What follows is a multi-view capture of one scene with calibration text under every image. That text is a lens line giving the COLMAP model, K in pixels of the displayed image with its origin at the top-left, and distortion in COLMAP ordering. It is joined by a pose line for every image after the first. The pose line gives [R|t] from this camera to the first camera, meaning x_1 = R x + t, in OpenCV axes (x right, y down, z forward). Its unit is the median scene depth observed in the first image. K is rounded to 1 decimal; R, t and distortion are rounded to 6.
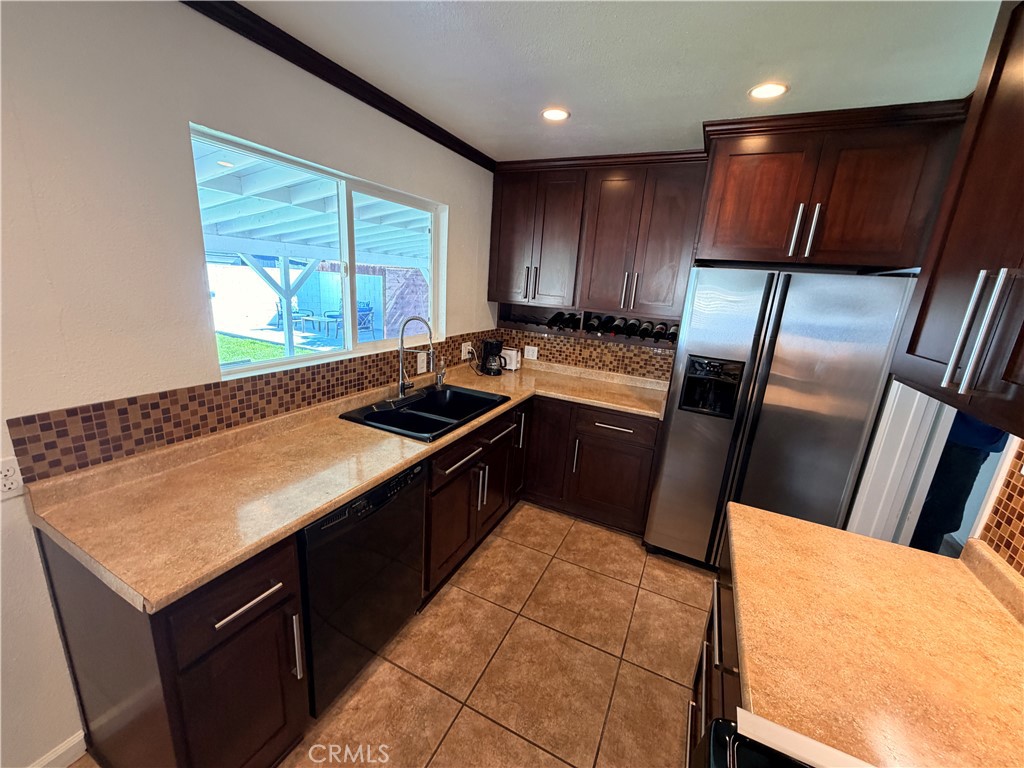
lens RADIAL K [[406.7, 0, 511.9], [0, 406.7, 385.3], [0, 0, 1]] dist [-0.000188, 0.000117]
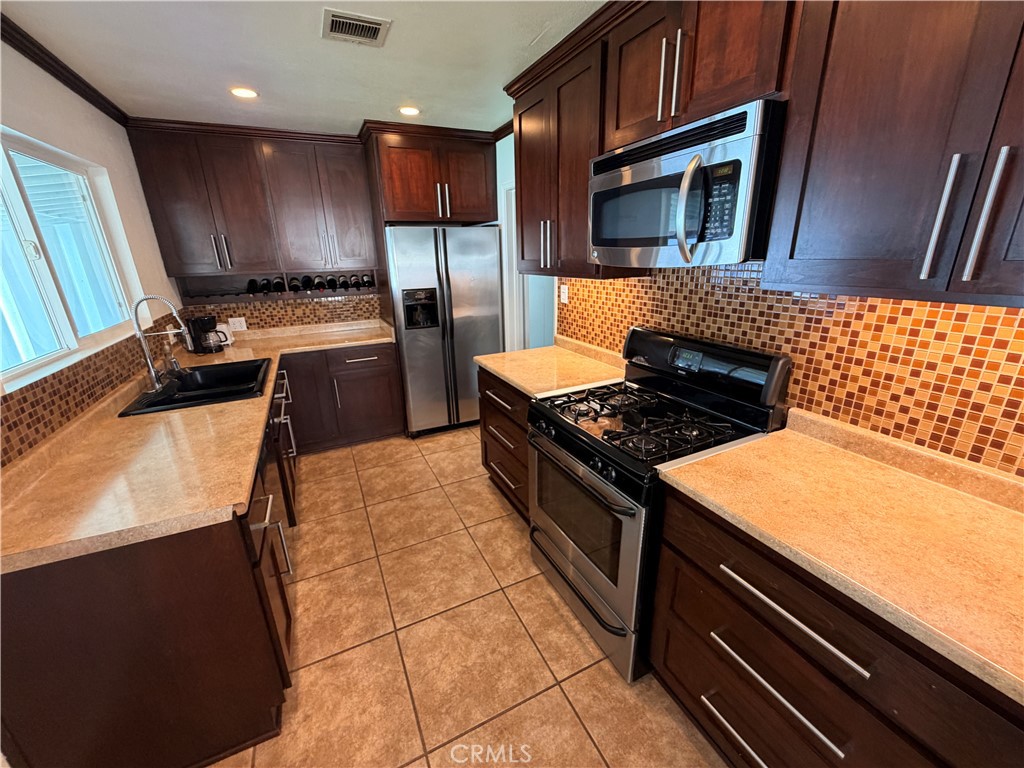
lens RADIAL K [[406.7, 0, 511.2], [0, 406.7, 384.7], [0, 0, 1]] dist [-0.000188, 0.000117]
pose [[0.617293, -0.324945, 0.716492, -0.513543], [0.263070, 0.943548, 0.201272, 0.058800], [-0.741447, 0.064244, 0.667929, -0.242647]]
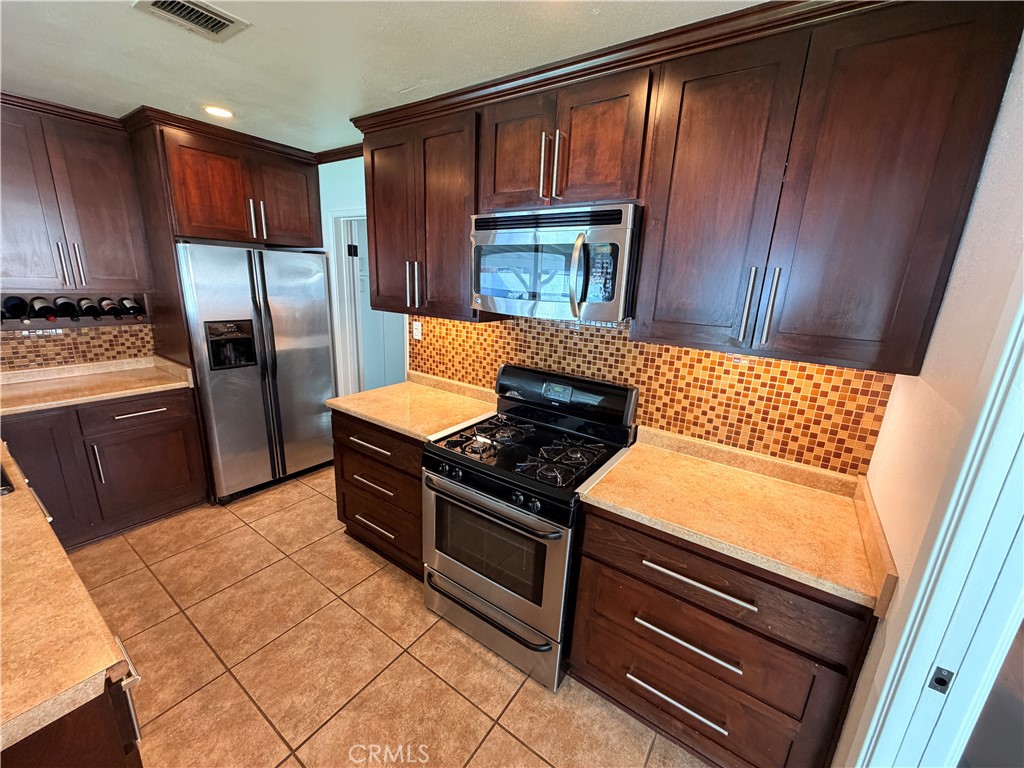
lens RADIAL K [[406.7, 0, 509.0], [0, 406.7, 385.0], [0, 0, 1]] dist [-0.000188, 0.000117]
pose [[0.162185, -0.312900, 0.935836, -0.614903], [0.214163, 0.936948, 0.276157, -0.046322], [-0.963239, 0.155633, 0.218970, -0.050845]]
